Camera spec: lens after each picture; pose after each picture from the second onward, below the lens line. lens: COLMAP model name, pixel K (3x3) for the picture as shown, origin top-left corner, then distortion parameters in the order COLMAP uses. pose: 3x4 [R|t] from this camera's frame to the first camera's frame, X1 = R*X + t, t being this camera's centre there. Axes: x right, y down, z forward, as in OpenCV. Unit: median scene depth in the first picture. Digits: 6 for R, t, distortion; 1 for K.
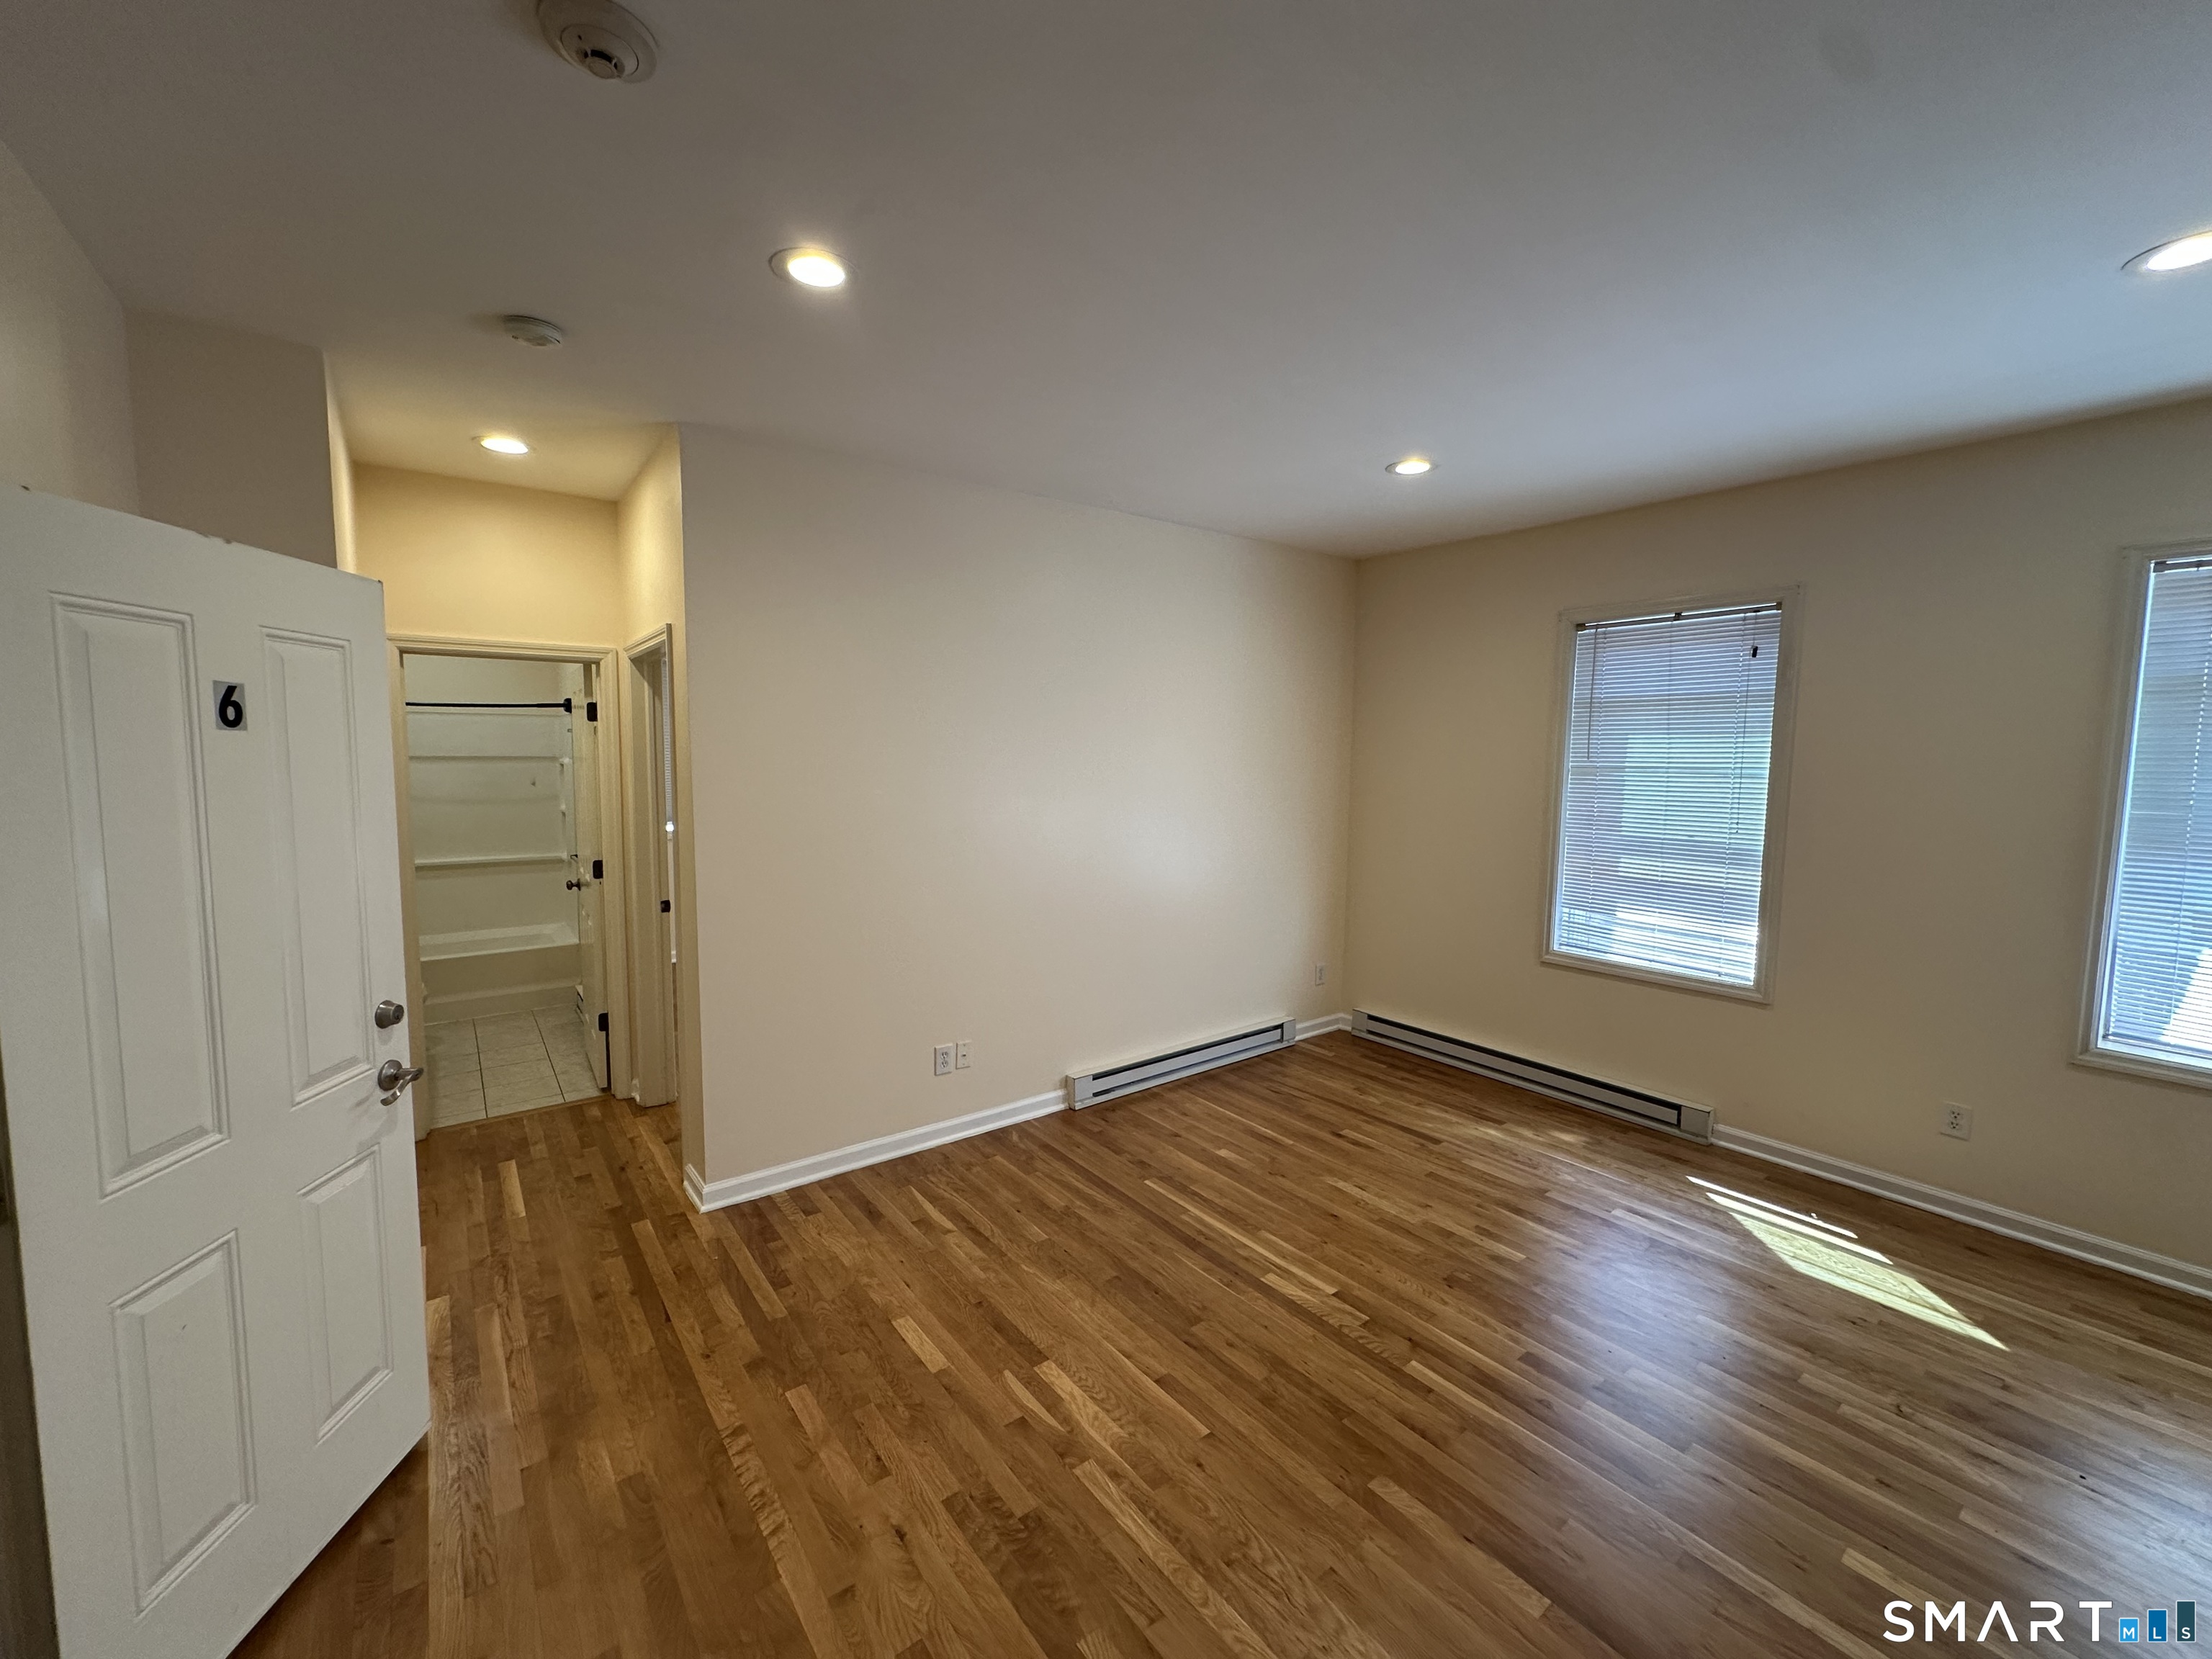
lens RADIAL K [[881.1, 0, 1104.2], [0, 881.1, 830.0], [0, 0, 1]] dist [-0.001930, 0.000258]
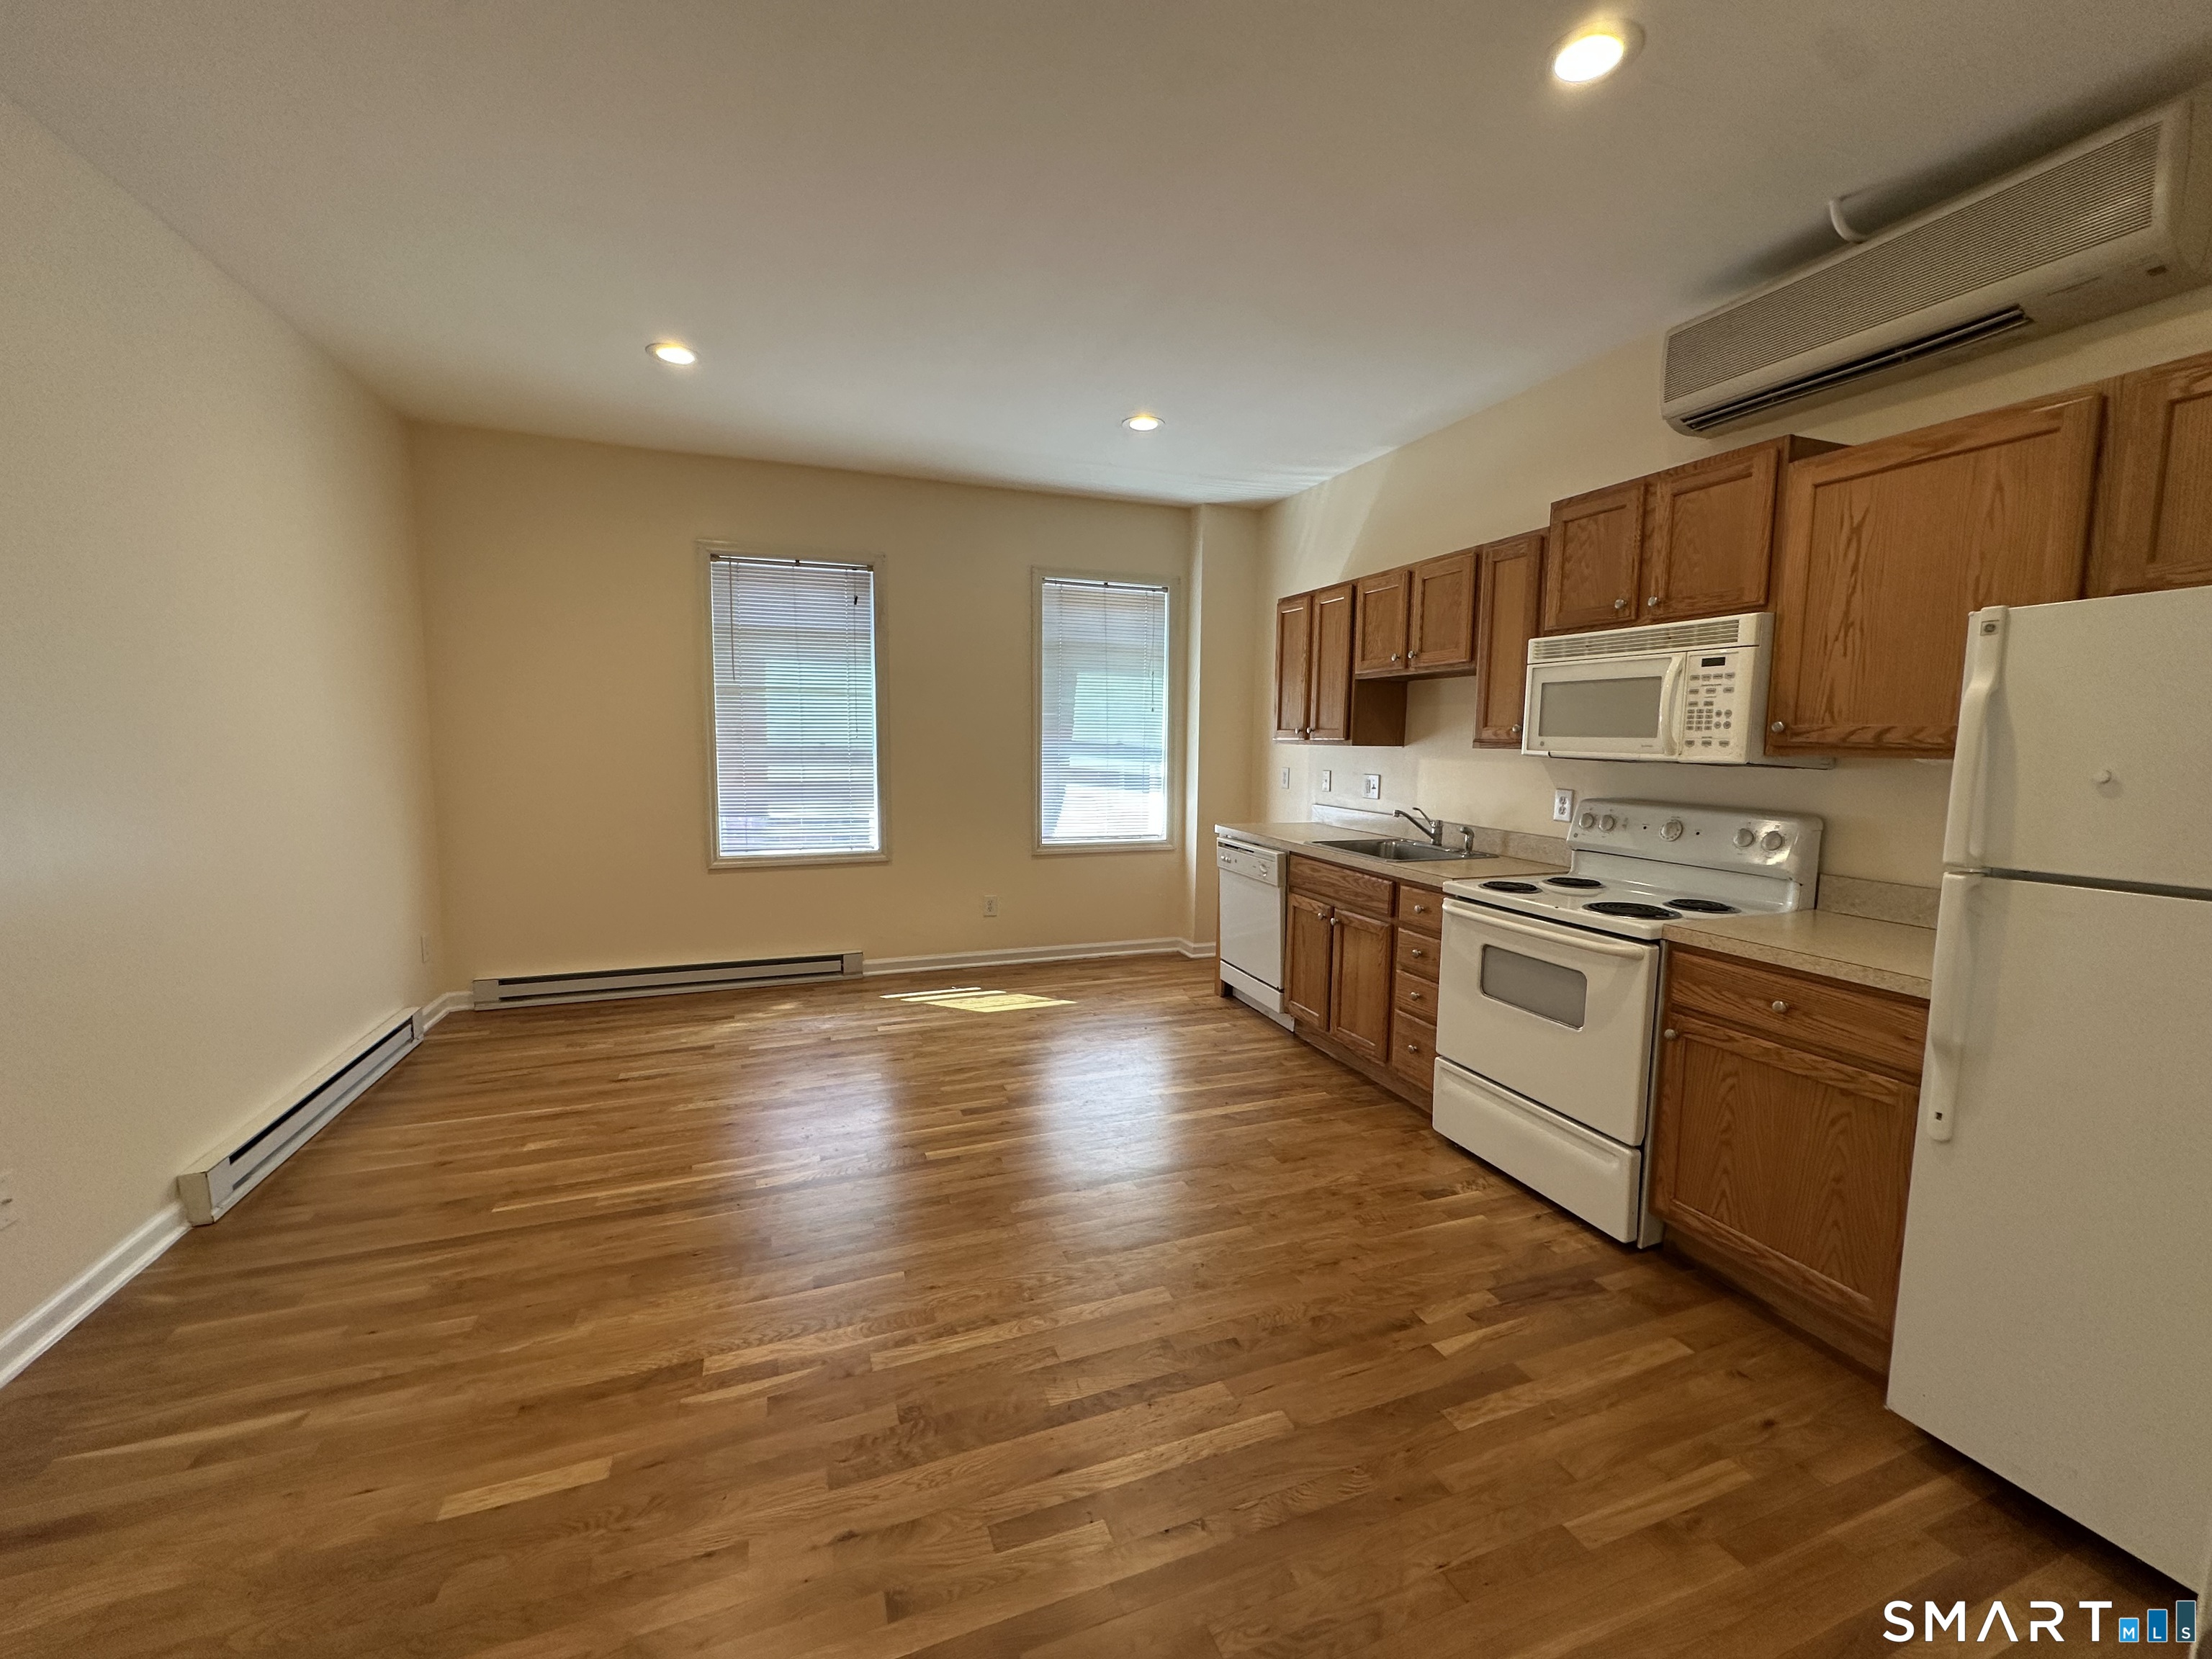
lens RADIAL K [[881.1, 0, 1106.5], [0, 881.1, 828.8], [0, 0, 1]] dist [-0.001930, 0.000258]
pose [[0.287431, -0.104178, 0.952119, -0.487500], [0.079613, 0.993226, 0.084642, 0.061815], [-0.954487, 0.051472, 0.293778, 0.285972]]
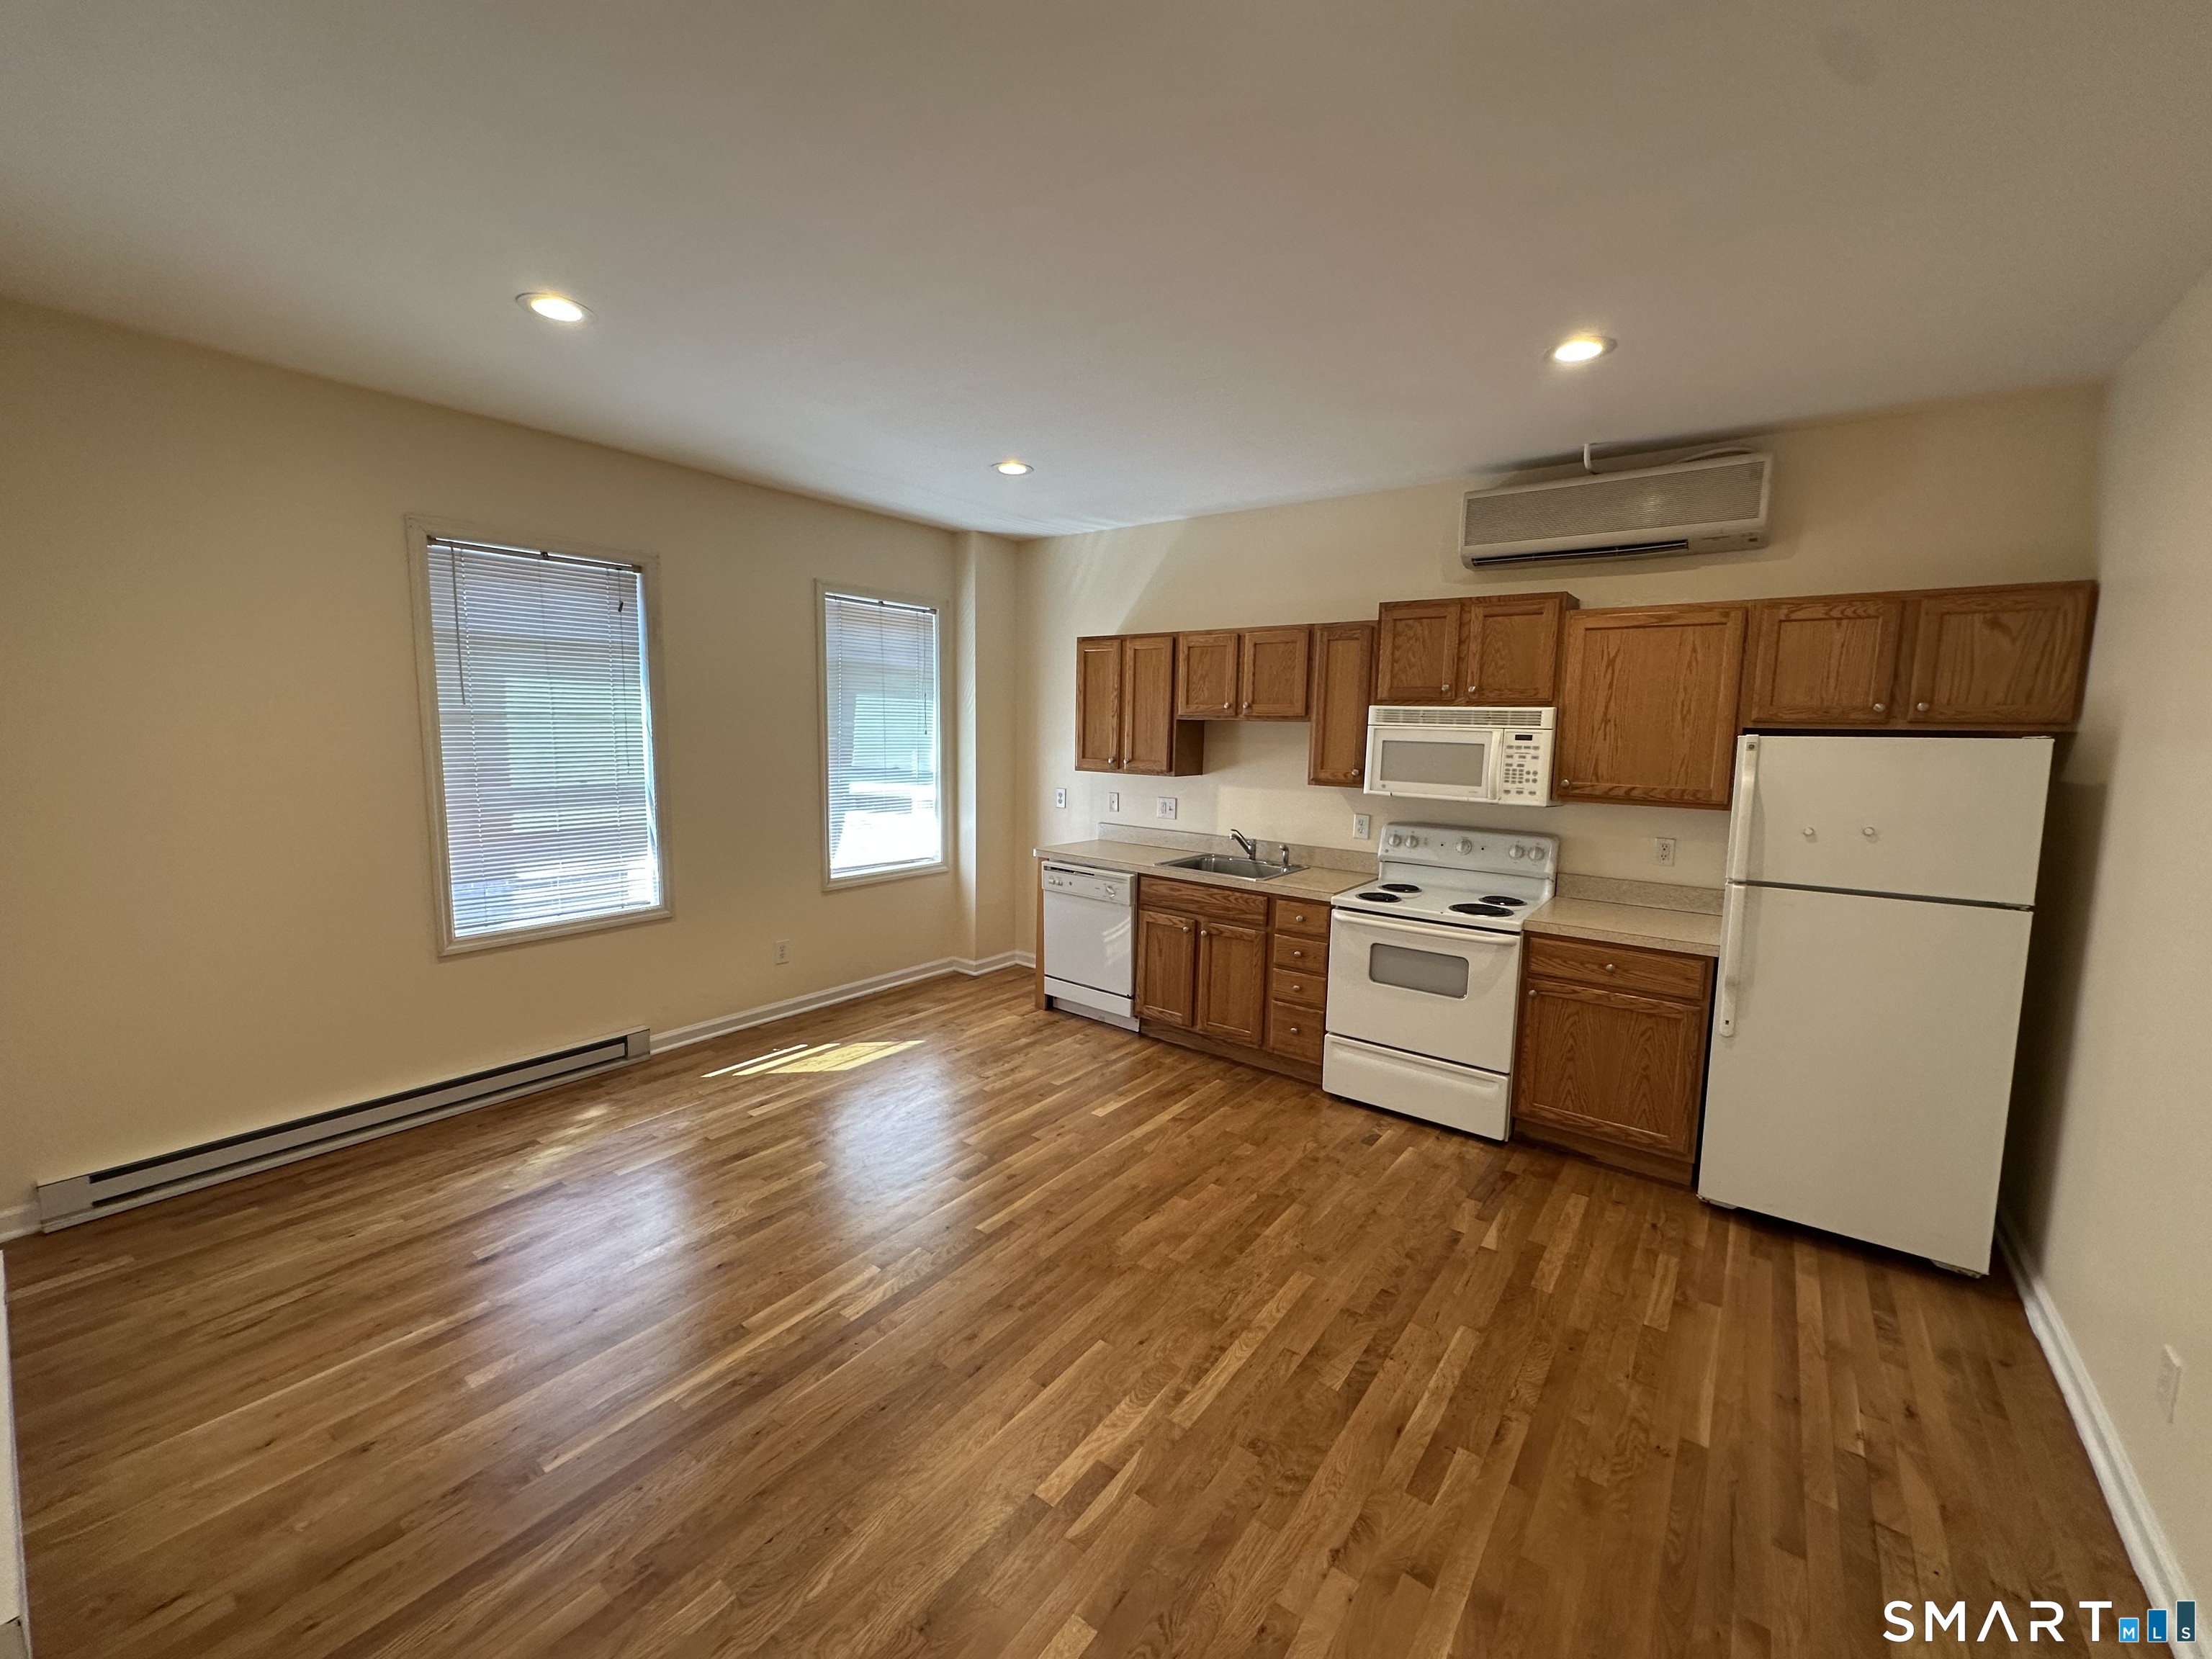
lens RADIAL K [[881.1, 0, 1106.7], [0, 881.1, 828.9], [0, 0, 1]] dist [-0.001930, 0.000258]
pose [[-0.268463, -0.128034, 0.954743, -0.537906], [0.067643, 0.986175, 0.151270, -0.059194], [-0.960912, 0.105192, -0.256091, 0.784116]]
